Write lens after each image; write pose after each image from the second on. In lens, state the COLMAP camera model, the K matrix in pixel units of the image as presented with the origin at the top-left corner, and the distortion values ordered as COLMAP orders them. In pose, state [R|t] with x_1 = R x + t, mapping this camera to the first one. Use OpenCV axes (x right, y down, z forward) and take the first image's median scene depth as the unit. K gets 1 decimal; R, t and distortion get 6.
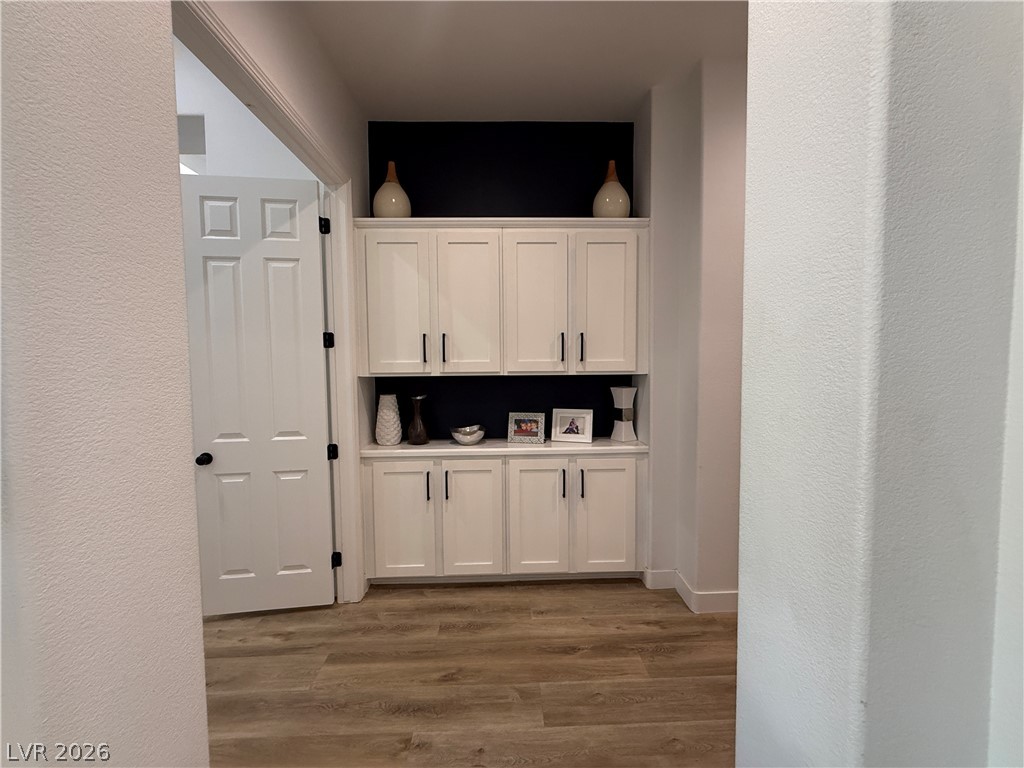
lens RADIAL K [[408.2, 0, 519.8], [0, 408.2, 379.9], [0, 0, 1]] dist [0.001373, 0.000159]
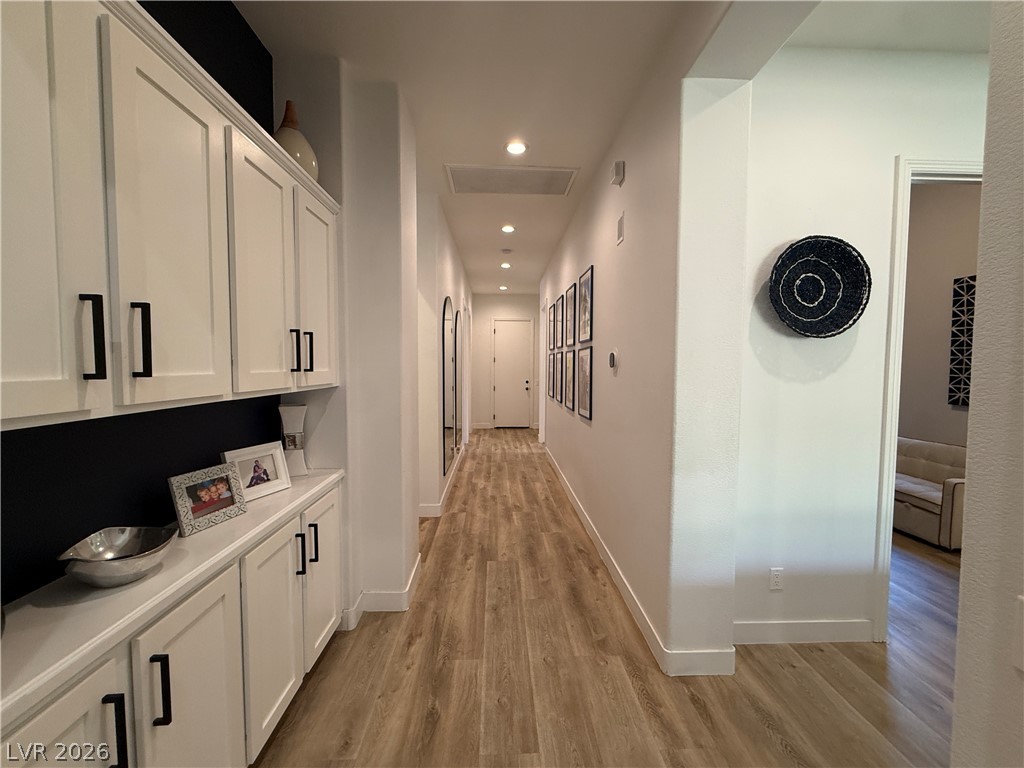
lens RADIAL K [[410.6, 0, 504.4], [0, 410.6, 380.1], [0, 0, 1]] dist [0.000524, -0.000071]
pose [[0.019932, -0.030643, 0.999332, -0.637483], [0.042368, 0.998658, 0.029778, -0.043928], [-0.998903, 0.041746, 0.021203, 0.740711]]
